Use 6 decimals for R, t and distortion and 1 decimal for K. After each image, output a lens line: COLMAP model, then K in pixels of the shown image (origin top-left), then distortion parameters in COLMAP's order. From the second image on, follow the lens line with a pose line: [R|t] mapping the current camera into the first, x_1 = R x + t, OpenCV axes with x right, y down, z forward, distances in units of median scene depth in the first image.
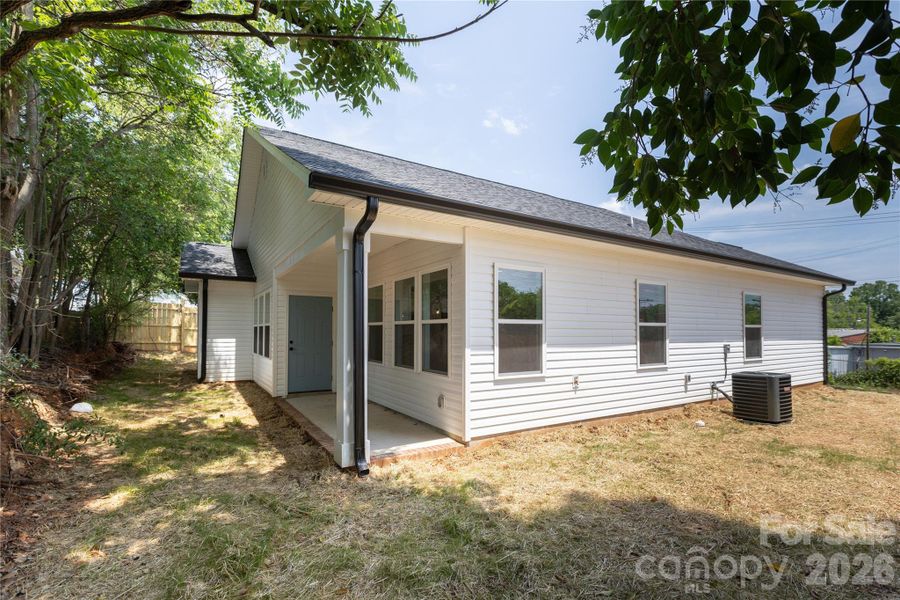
lens RADIAL K [[406.9, 0, 450.6], [0, 406.9, 325.7], [0, 0, 1]] dist [0.000526, 0.000057]
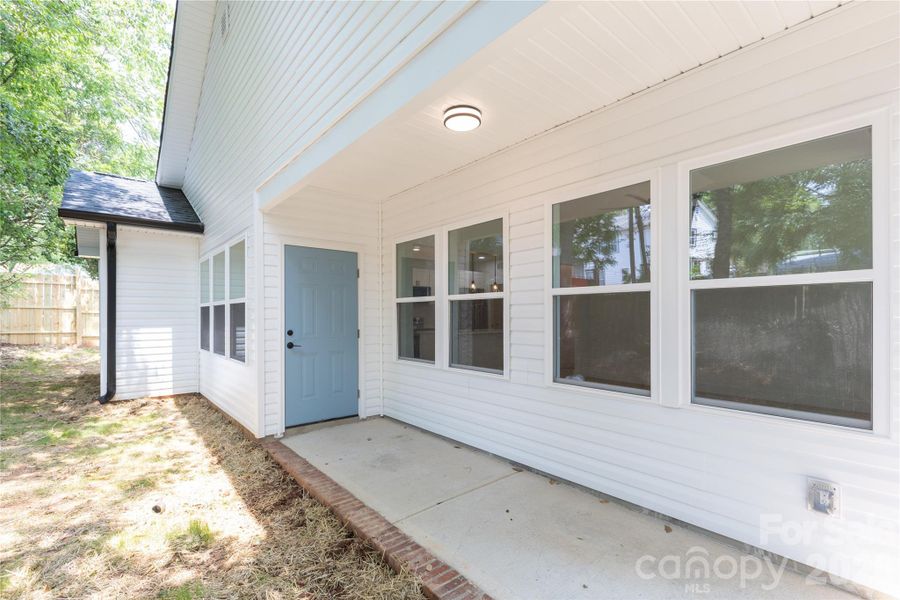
lens RADIAL K [[412.8, 0, 449.4], [0, 412.8, 312.4], [0, 0, 1]] dist [-0.001552, -0.000346]
pose [[0.990246, -0.010746, 0.138916, -0.203020], [0.008987, 0.999871, 0.013285, 0.006300], [-0.139041, -0.011907, 0.990215, 0.339696]]
